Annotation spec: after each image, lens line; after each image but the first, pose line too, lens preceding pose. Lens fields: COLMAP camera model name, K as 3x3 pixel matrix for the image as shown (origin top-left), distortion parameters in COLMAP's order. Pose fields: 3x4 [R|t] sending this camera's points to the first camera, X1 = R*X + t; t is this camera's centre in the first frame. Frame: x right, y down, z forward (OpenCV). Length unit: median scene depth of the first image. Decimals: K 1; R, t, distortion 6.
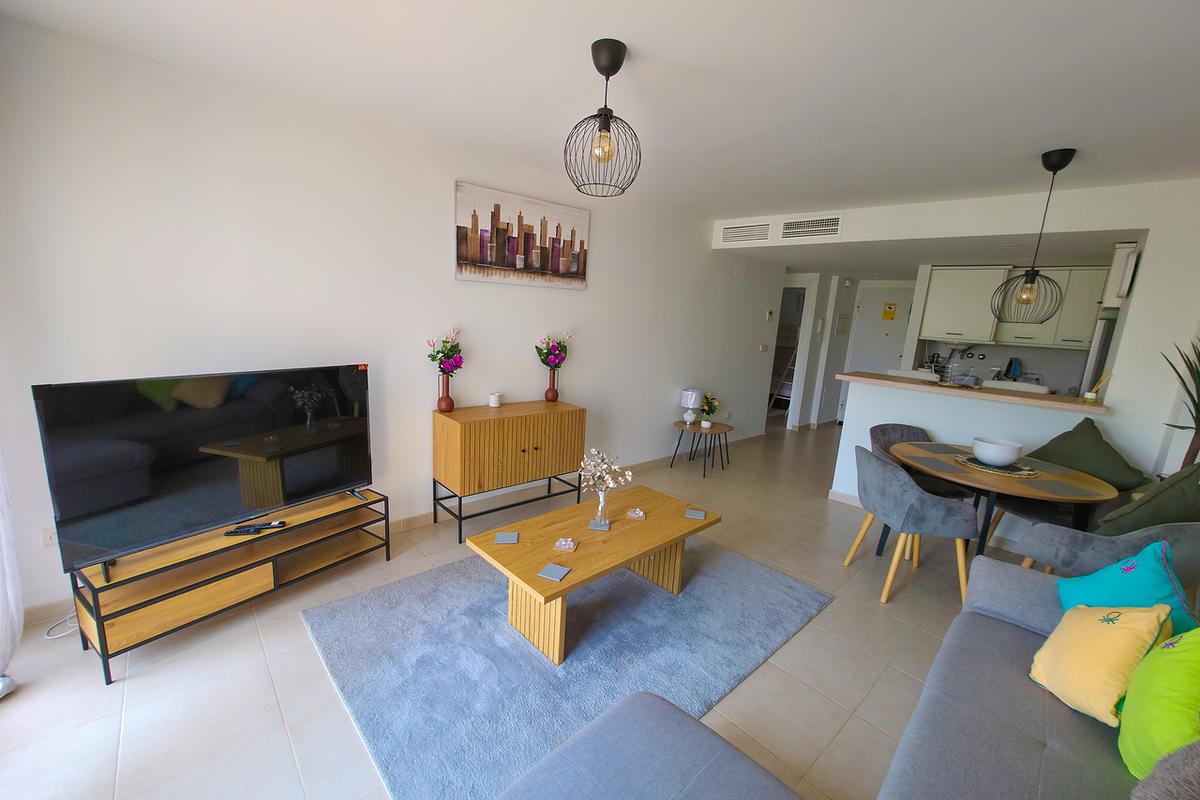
lens RADIAL K [[478.4, 0, 604.4], [0, 478.4, 407.8], [0, 0, 1]] dist [-0.000387, -0.000205]
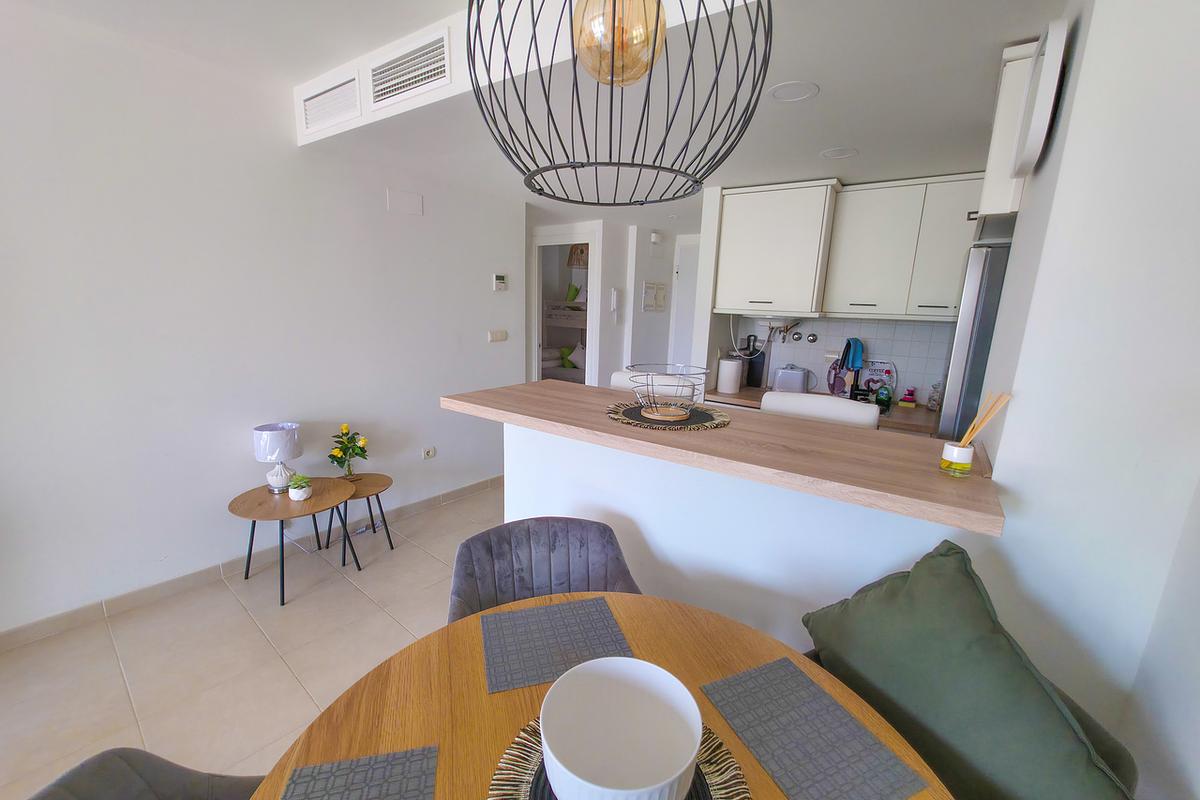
lens RADIAL K [[478.4, 0, 604.4], [0, 478.4, 407.8], [0, 0, 1]] dist [-0.000387, -0.000205]
pose [[0.988201, -0.058832, 0.141415, 0.455963], [0.054937, 0.997999, 0.031298, -0.053213], [-0.142973, -0.023160, 0.989456, 0.442000]]
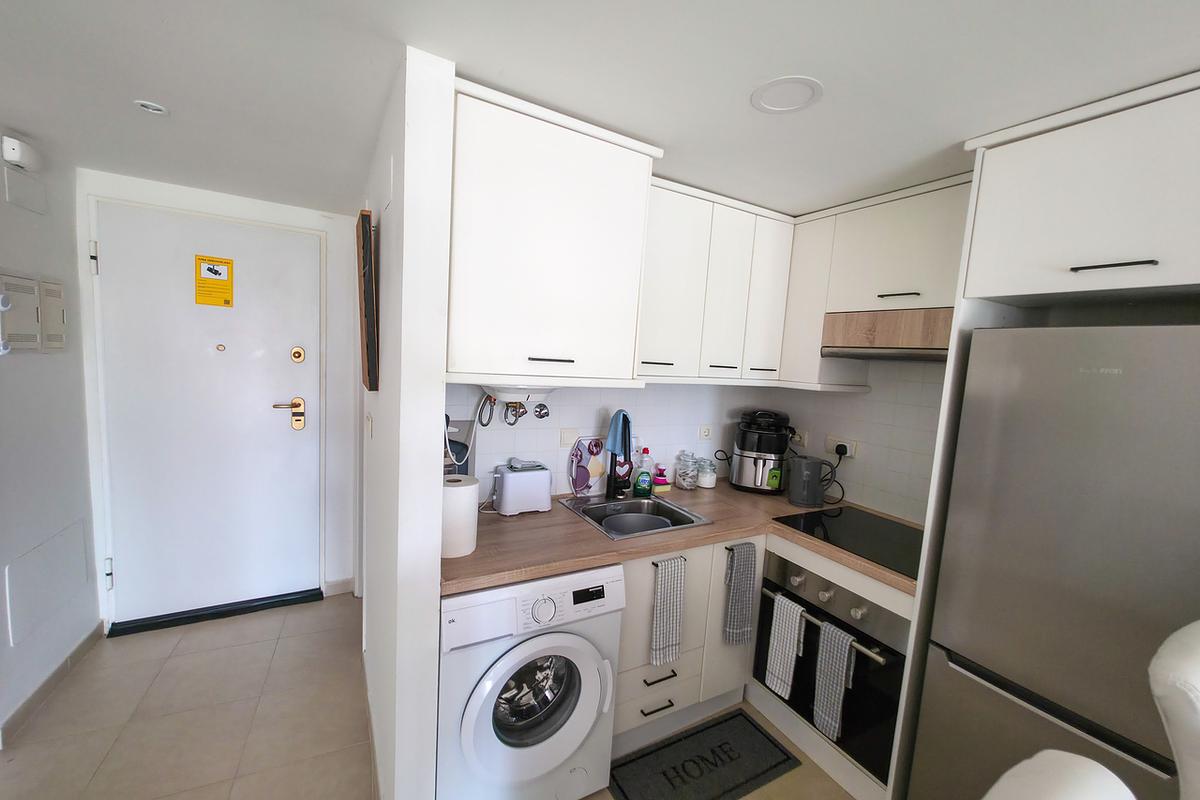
lens RADIAL K [[478.4, 0, 604.4], [0, 478.4, 407.8], [0, 0, 1]] dist [-0.000387, -0.000205]
pose [[0.296507, -0.166351, 0.940431, 0.483797], [0.140569, 0.981590, 0.129311, -0.165596], [-0.944629, 0.093854, 0.314432, 0.907943]]
